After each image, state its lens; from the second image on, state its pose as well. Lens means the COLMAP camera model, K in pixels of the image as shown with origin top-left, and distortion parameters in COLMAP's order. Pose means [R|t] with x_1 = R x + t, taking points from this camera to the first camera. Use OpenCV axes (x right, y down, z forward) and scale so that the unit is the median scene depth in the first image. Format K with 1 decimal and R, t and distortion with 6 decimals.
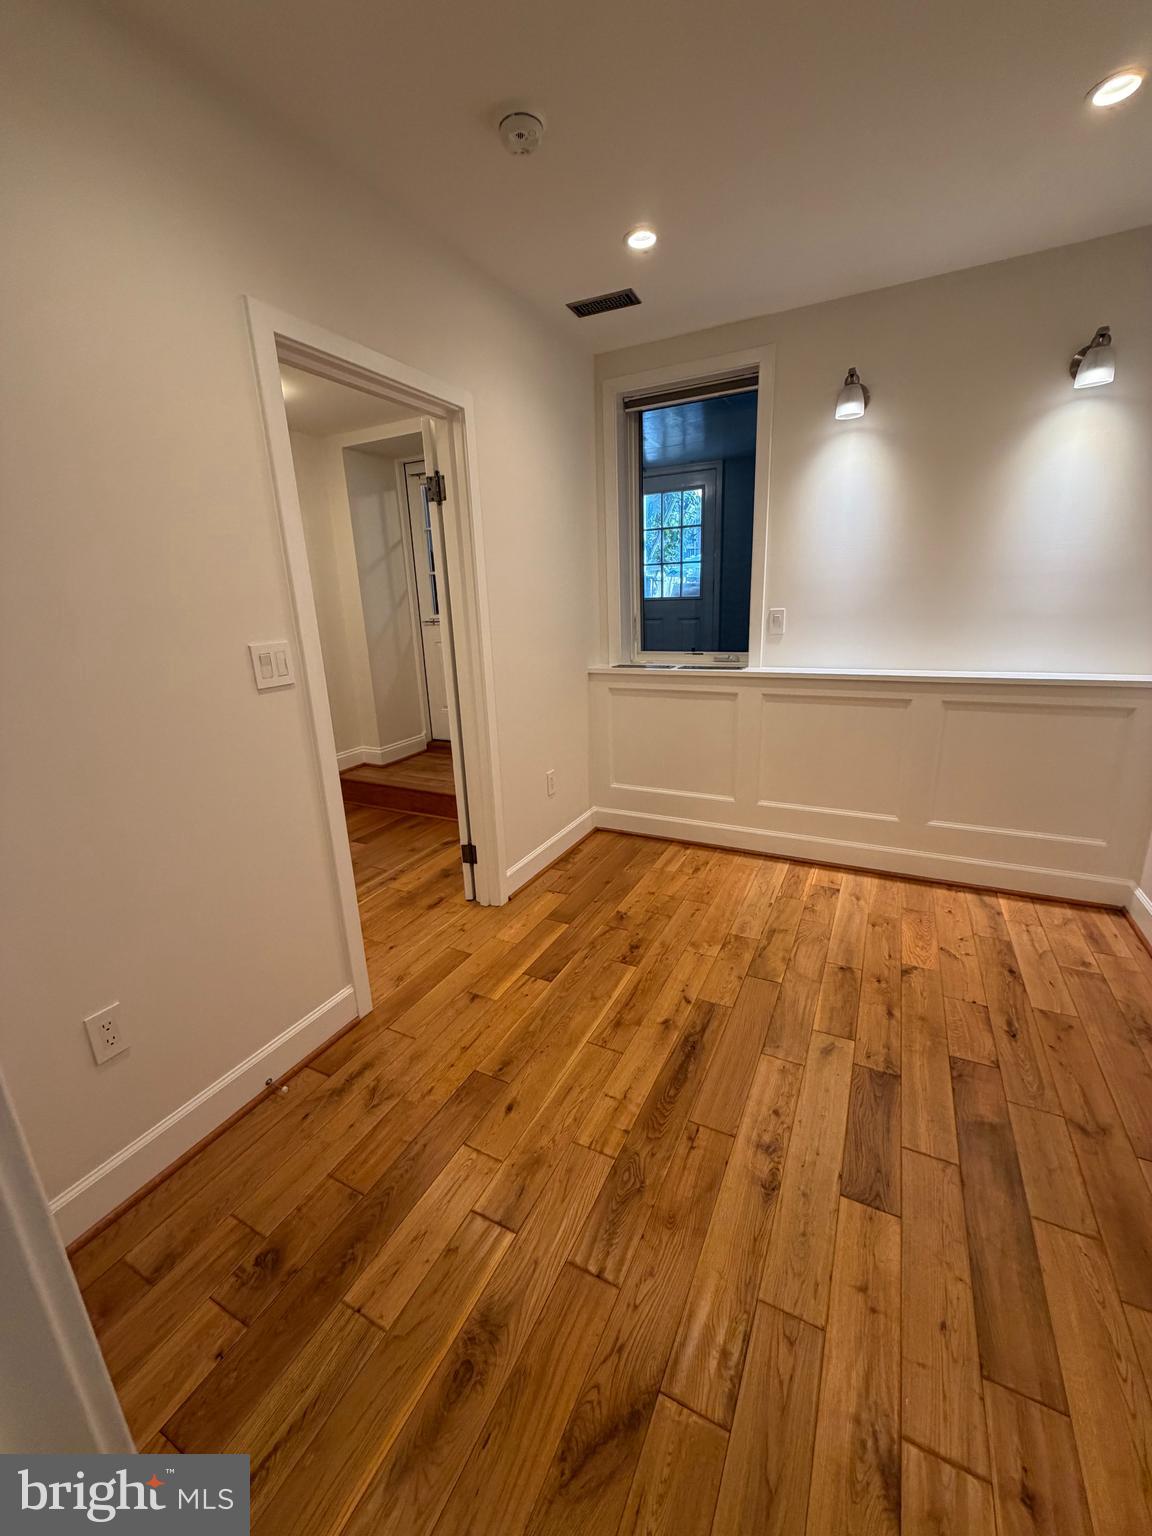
lens RADIAL K [[612.2, 0, 574.5], [0, 612.2, 762.9], [0, 0, 1]] dist [-0.000445, -0.000061]
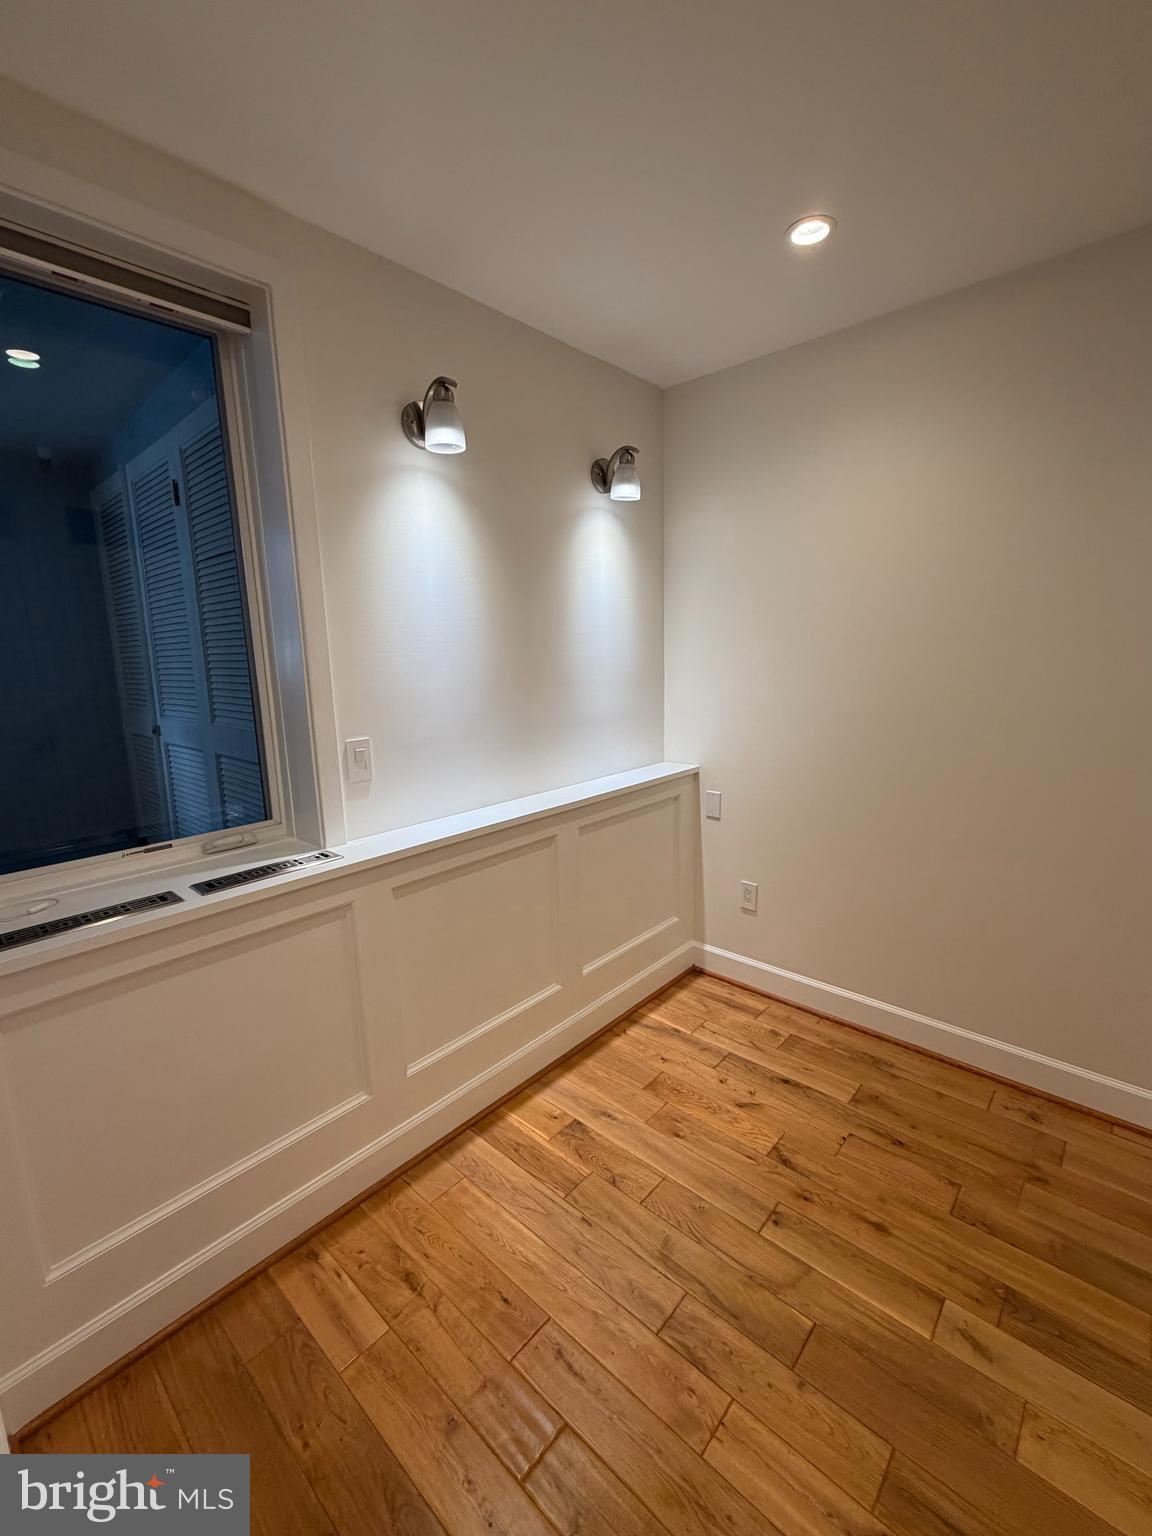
lens RADIAL K [[648.3, 0, 576.0], [0, 648.3, 768.0], [0, 0, 1]] dist [-0.000090, 0.000232]
pose [[0.256750, -0.145703, 0.955432, -0.241514], [0.273296, 0.959169, 0.072831, -0.262678], [-0.927032, 0.242416, 0.286087, 0.792031]]
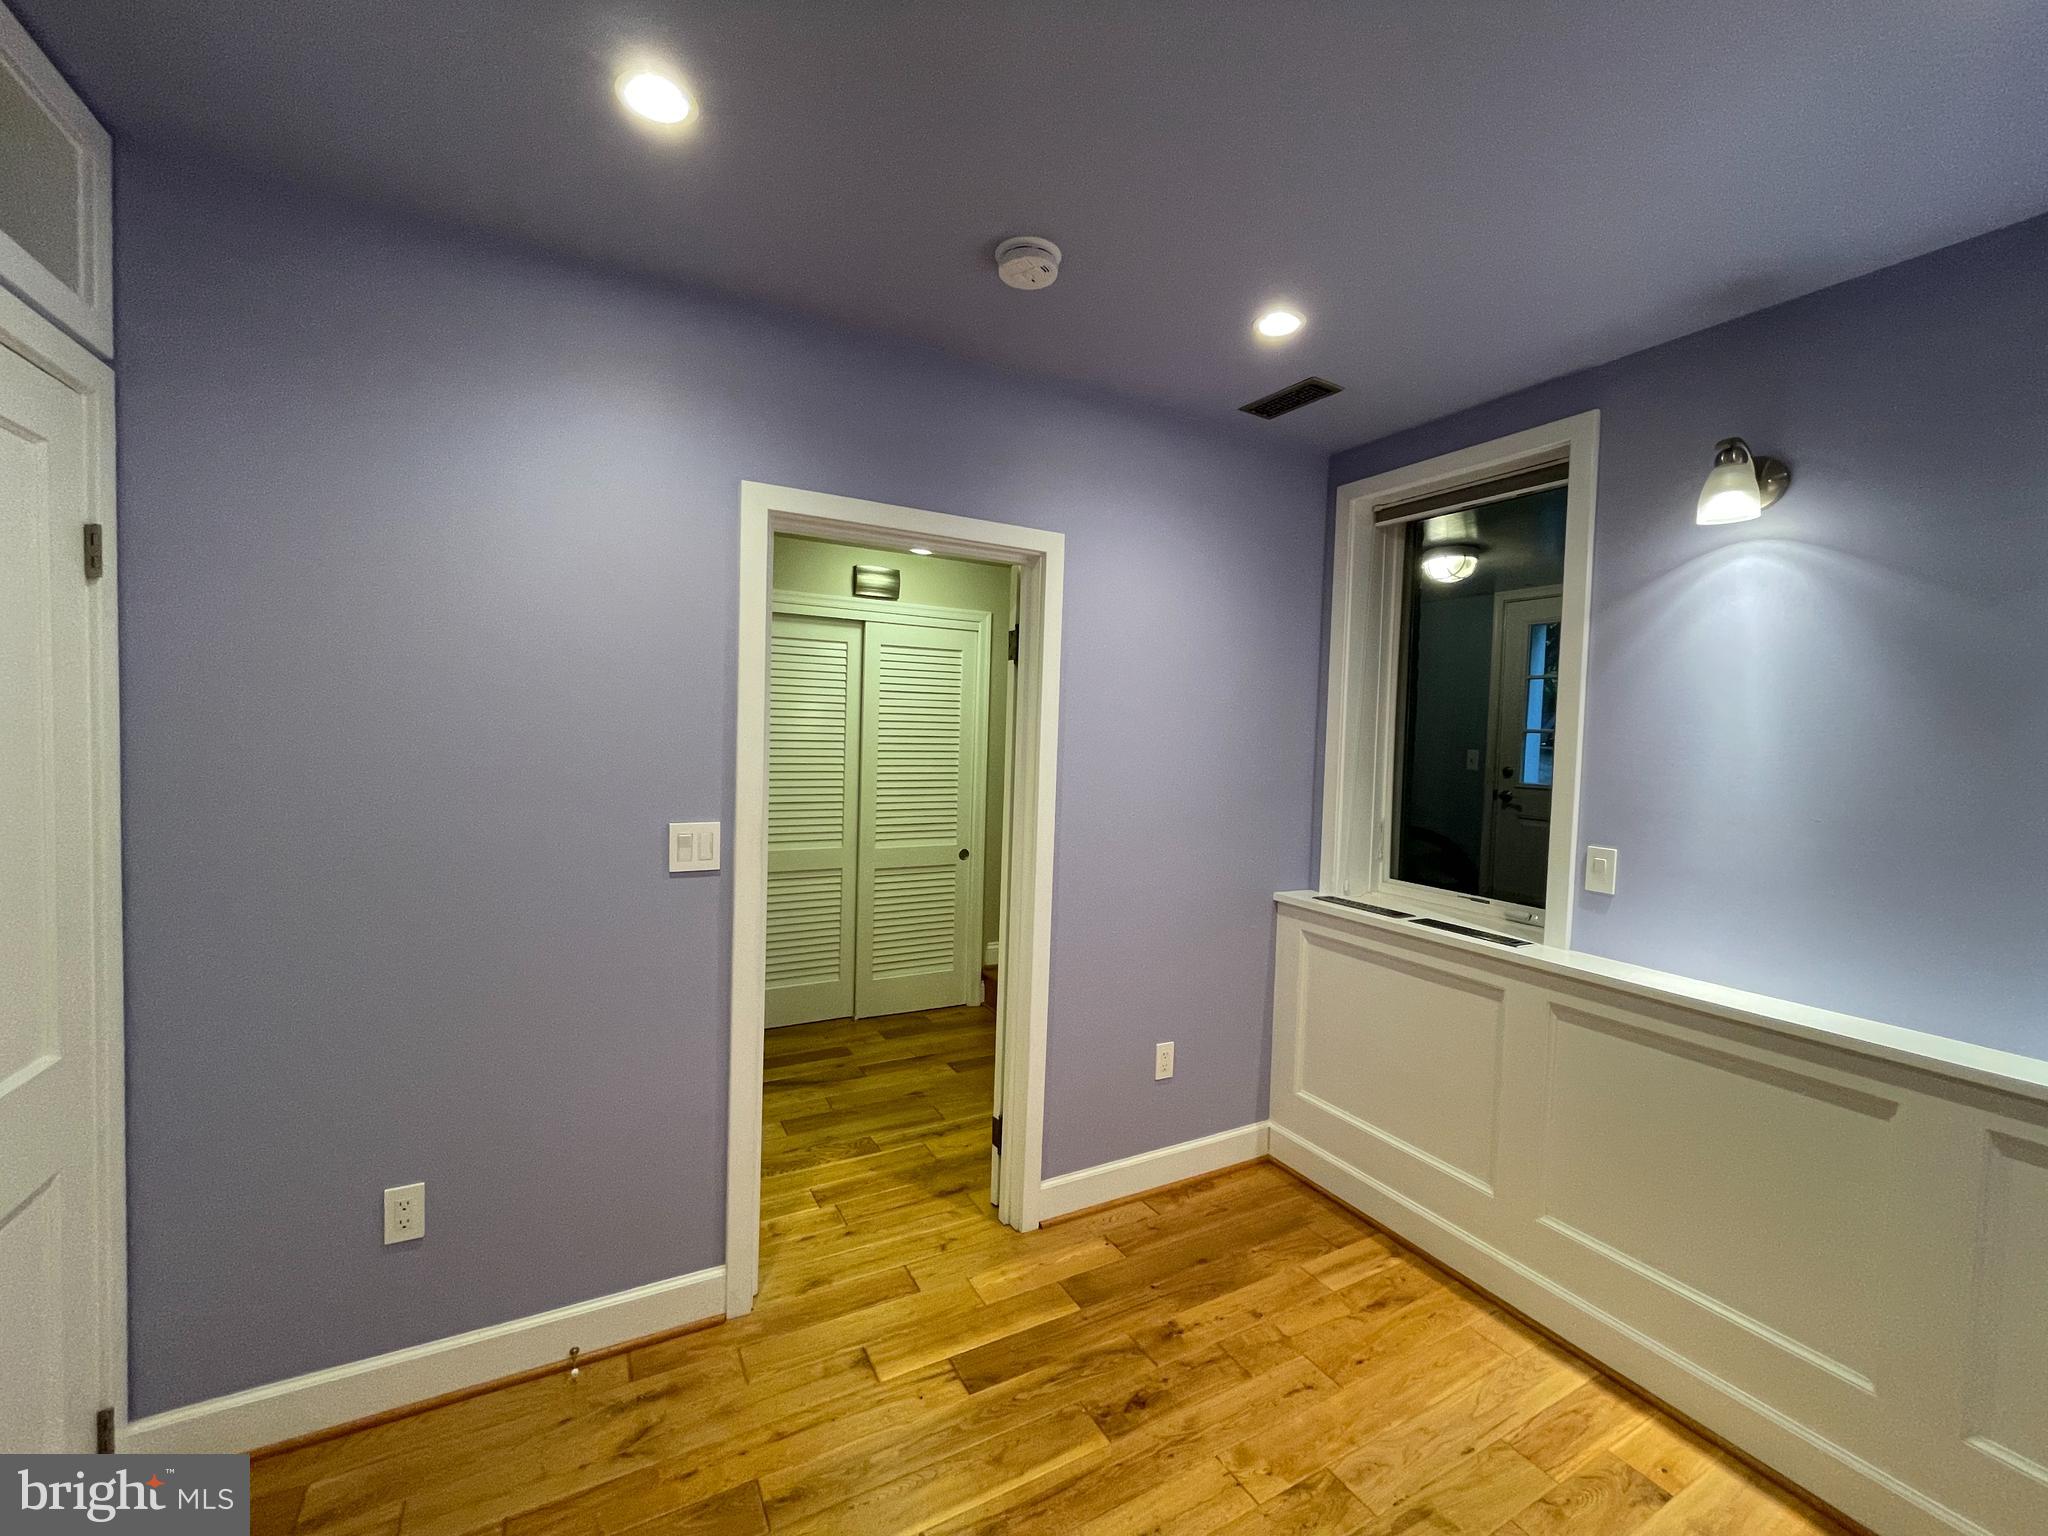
lens RADIAL K [[835.2, 0, 1025.9], [0, 835.2, 760.2], [0, 0, 1]] dist [-0.000322, -0.000201]
pose [[0.828380, 0.084166, -0.553808, 0.384078], [-0.209769, 0.963320, -0.167367, -0.120907], [0.519407, 0.254815, 0.815650, 0.155000]]
